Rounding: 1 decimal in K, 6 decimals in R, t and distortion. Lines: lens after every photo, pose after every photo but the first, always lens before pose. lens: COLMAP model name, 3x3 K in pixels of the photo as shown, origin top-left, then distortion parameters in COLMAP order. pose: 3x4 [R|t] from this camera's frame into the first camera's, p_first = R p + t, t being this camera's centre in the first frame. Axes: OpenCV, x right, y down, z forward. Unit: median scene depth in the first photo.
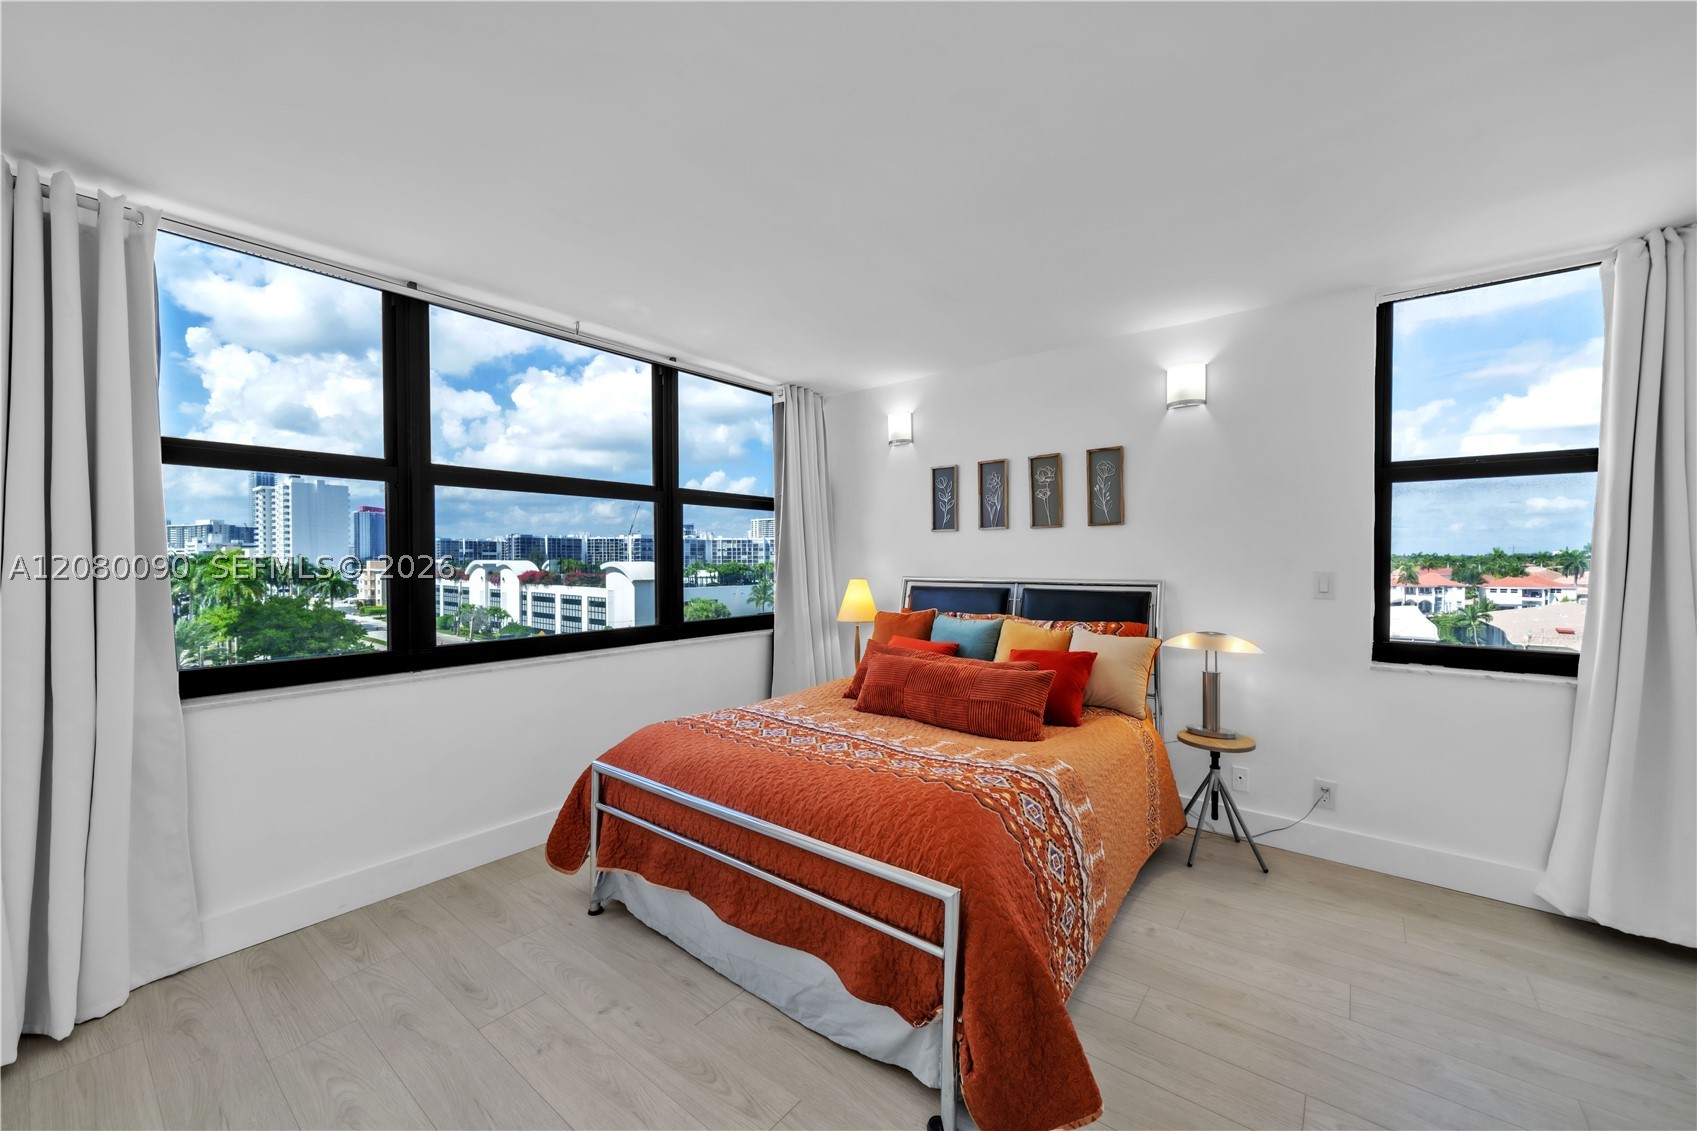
lens RADIAL K [[605.5, 0, 849.8], [0, 605.5, 556.1], [0, 0, 1]] dist [-0.001365, -0.000178]
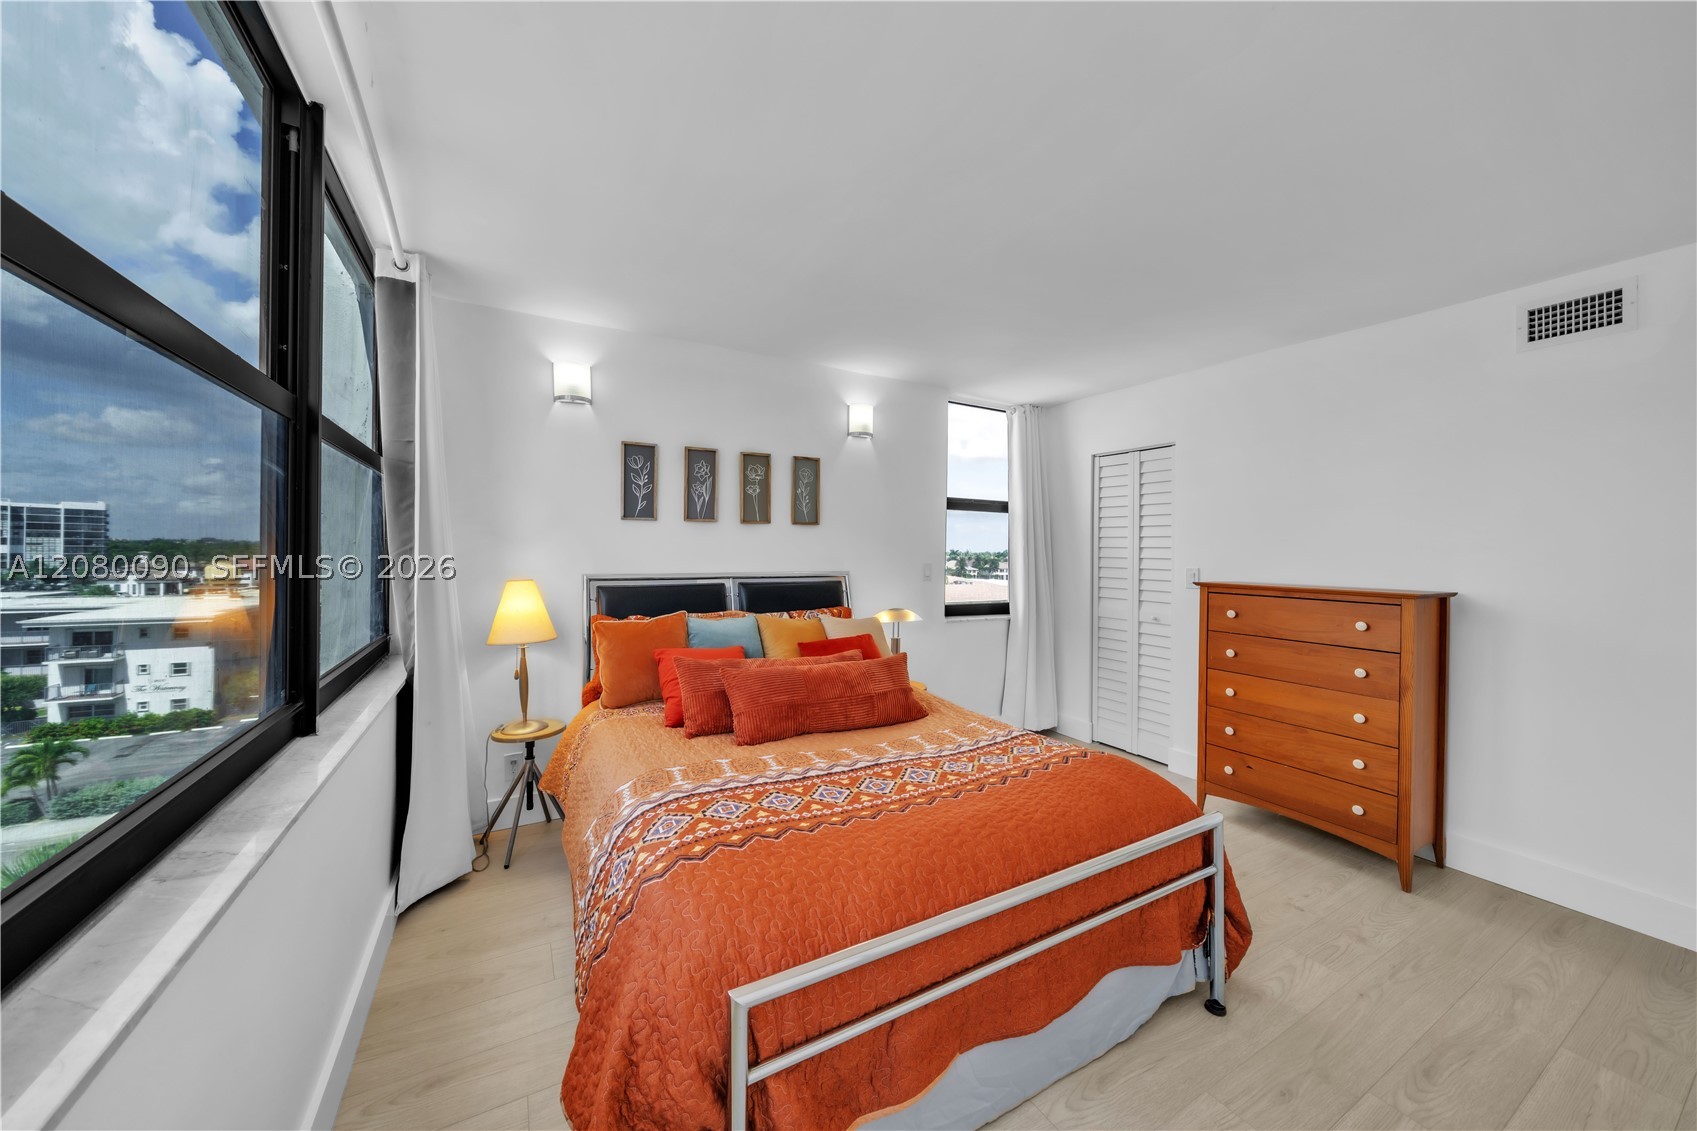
lens RADIAL K [[589.3, 0, 845.9], [0, 589.3, 513.1], [0, 0, 1]] dist [0.070010, -0.000048]
pose [[0.406142, 0.059616, 0.911863, -0.539650], [-0.013335, 0.998150, -0.059317, -0.006337], [-0.913713, 0.011931, 0.406185, 0.452387]]
